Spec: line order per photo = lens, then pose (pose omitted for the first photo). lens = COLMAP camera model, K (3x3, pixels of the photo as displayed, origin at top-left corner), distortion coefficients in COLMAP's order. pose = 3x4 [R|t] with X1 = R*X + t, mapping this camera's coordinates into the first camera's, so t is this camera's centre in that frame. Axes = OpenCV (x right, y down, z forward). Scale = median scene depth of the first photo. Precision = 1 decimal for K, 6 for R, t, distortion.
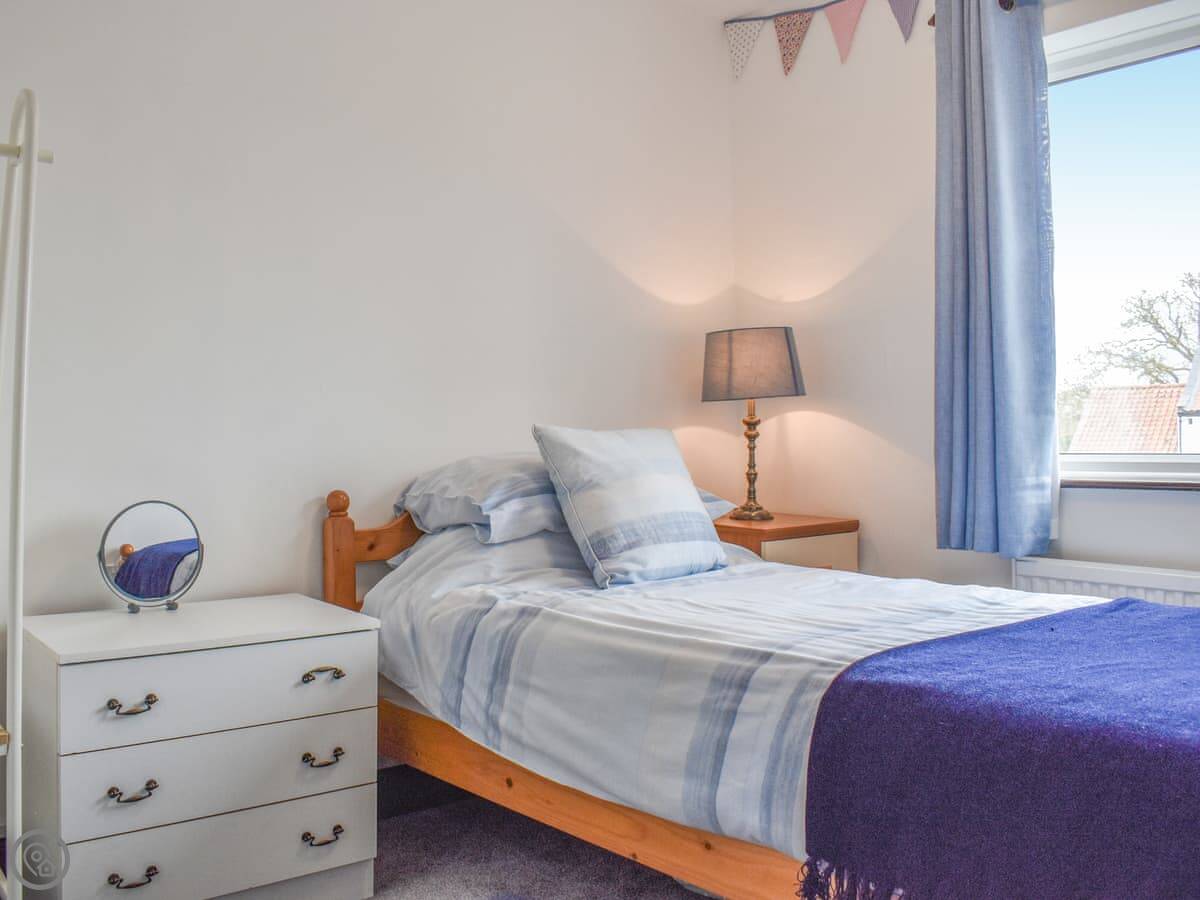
lens RADIAL K [[1040.2, 0, 578.6], [0, 1040.2, 445.1], [0, 0, 1]] dist [-0.068759, 0.000131]
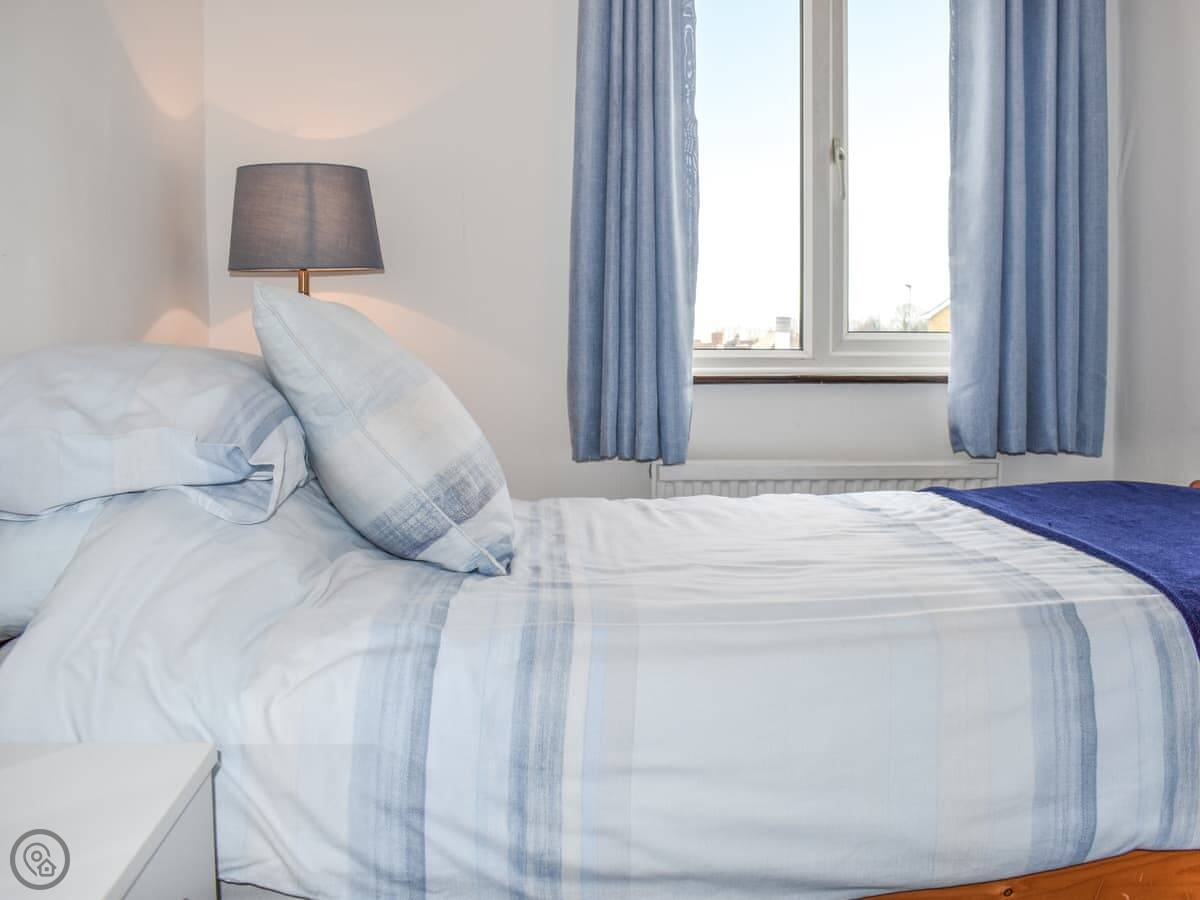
lens RADIAL K [[1040.2, 0, 578.6], [0, 1040.2, 445.1], [0, 0, 1]] dist [-0.068759, 0.000131]
pose [[0.531430, -0.075812, 0.843703, -0.465111], [-0.004019, 0.995750, 0.092006, 0.011198], [-0.847093, -0.052286, 0.528867, 0.682660]]
